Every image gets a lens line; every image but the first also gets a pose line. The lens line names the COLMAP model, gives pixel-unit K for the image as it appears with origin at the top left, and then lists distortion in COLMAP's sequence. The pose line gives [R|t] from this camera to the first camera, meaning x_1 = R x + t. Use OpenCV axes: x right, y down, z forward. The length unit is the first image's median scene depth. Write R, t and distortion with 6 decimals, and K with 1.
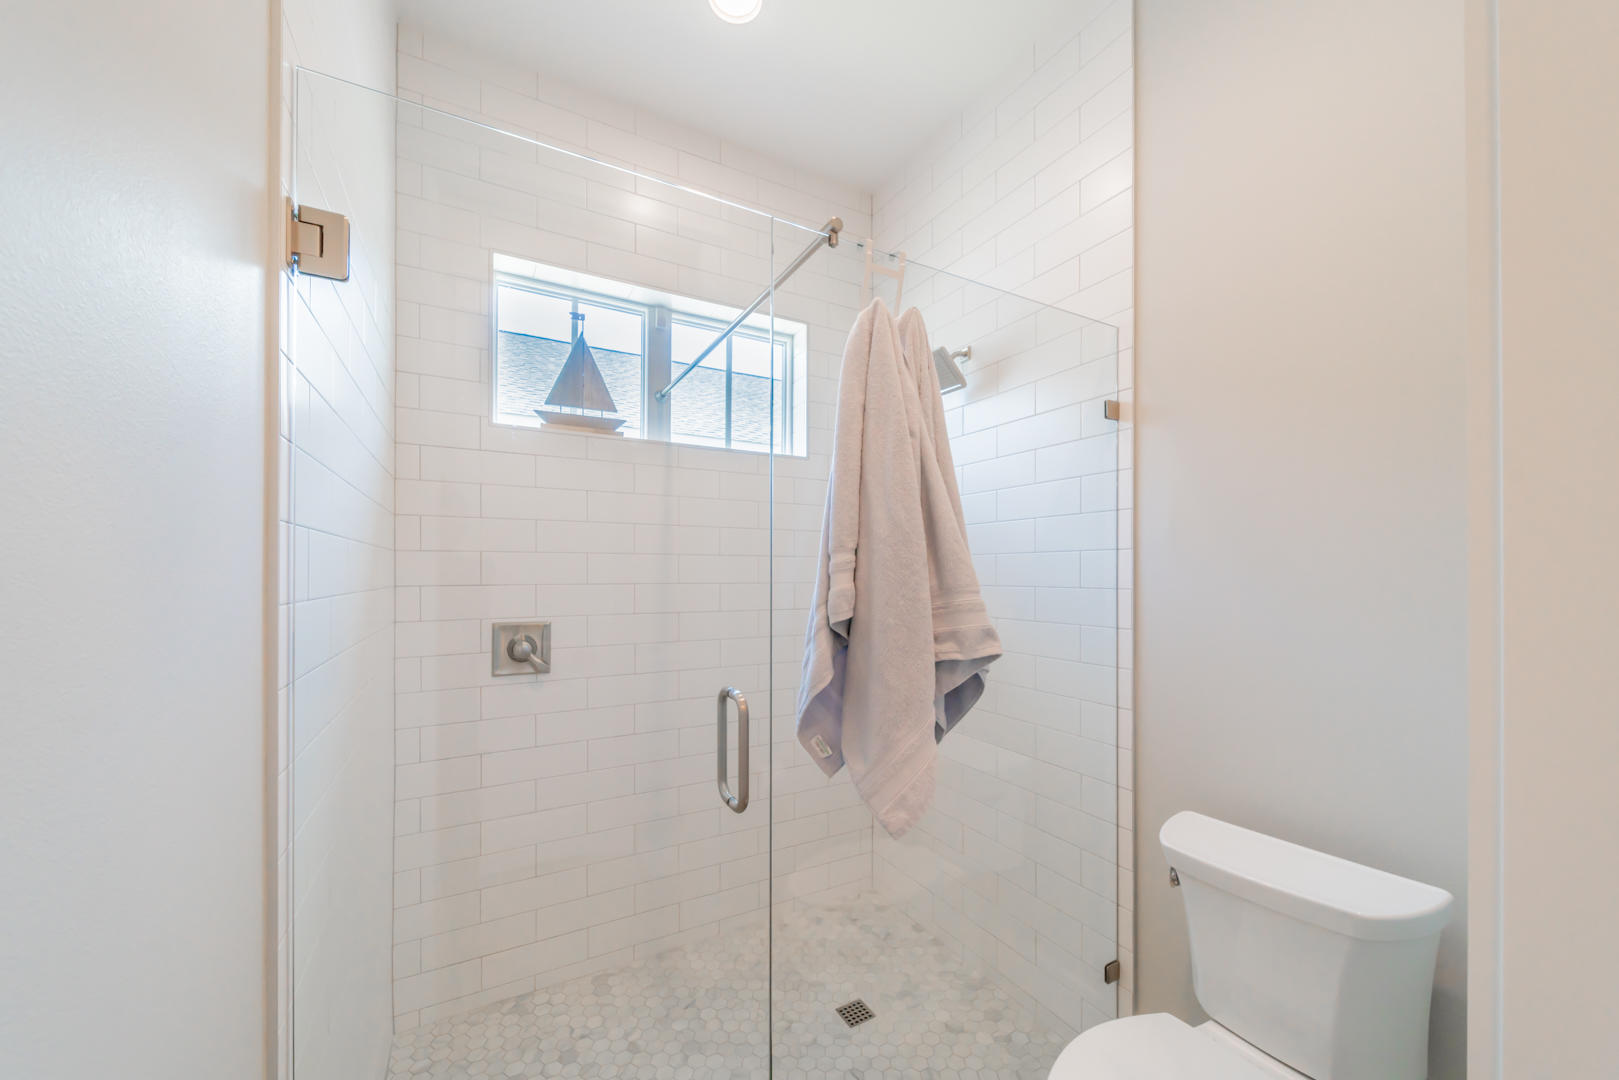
lens RADIAL K [[593.6, 0, 807.8], [0, 593.6, 564.1], [0, 0, 1]] dist [0.000366, -0.000005]
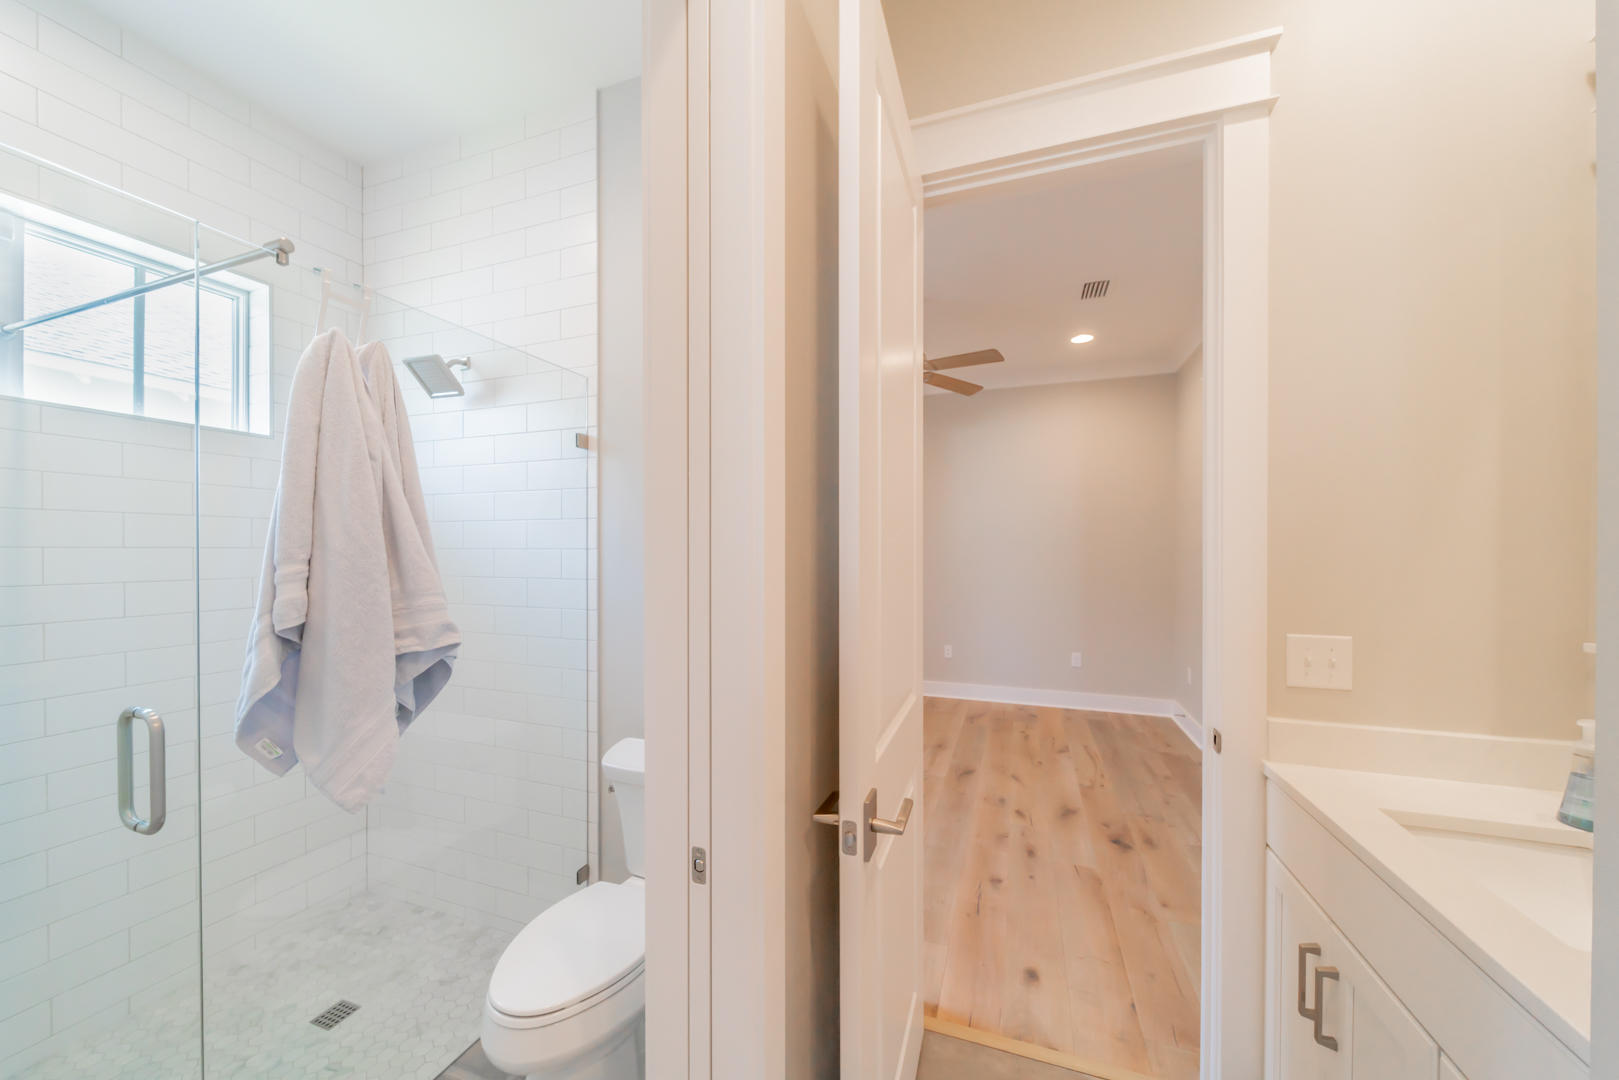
lens RADIAL K [[582.0, 0, 797.5], [0, 582.0, 552.6], [0, 0, 1]] dist [-0.001685, -0.000437]
pose [[0.759831, -0.004054, 0.650108, 0.068054], [-0.010186, 0.999784, 0.018138, -0.065309], [-0.650041, -0.020404, 0.759625, -0.375502]]
